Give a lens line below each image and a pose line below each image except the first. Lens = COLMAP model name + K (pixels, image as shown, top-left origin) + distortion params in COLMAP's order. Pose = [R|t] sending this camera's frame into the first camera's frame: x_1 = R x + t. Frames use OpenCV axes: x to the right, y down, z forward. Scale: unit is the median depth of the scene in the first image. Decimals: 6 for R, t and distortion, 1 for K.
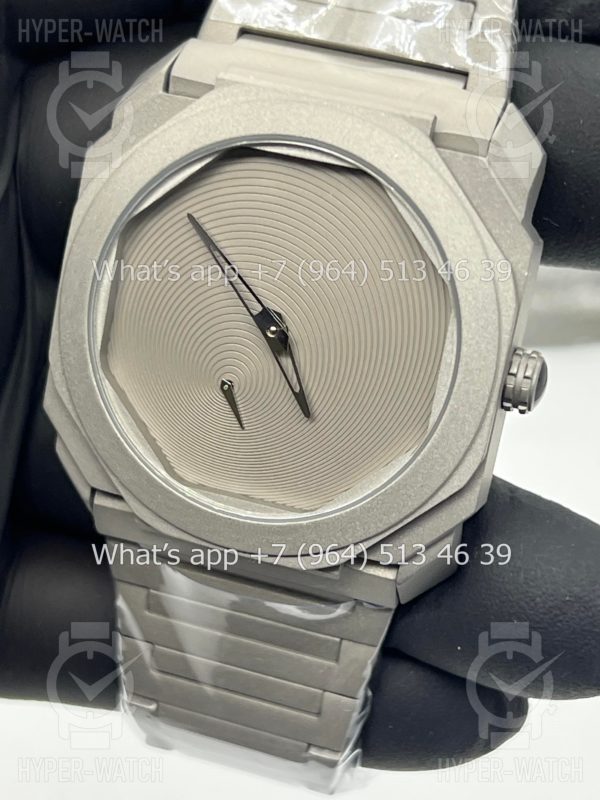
lens RADIAL K [[1803.7, 0, 312.7], [0, 1803.7, 399.7], [0, 0, 1]] dist [0.346216, -0.192954]
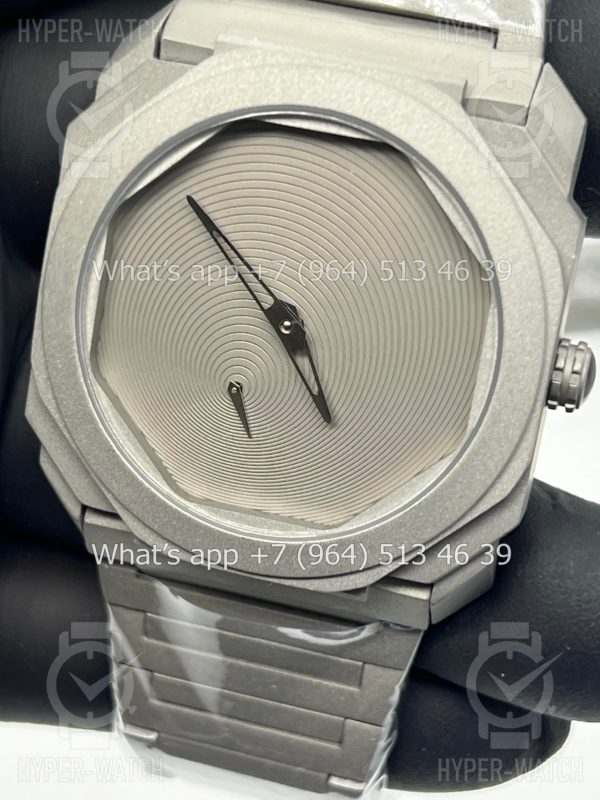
lens RADIAL K [[1803.7, 0, 312.7], [0, 1803.7, 399.7], [0, 0, 1]] dist [0.346216, -0.192954]
pose [[0.998314, -0.027612, 0.051062, -0.056000], [0.026095, 0.999205, 0.030135, -0.028677], [-0.051854, -0.028751, 0.998241, 0.110897]]
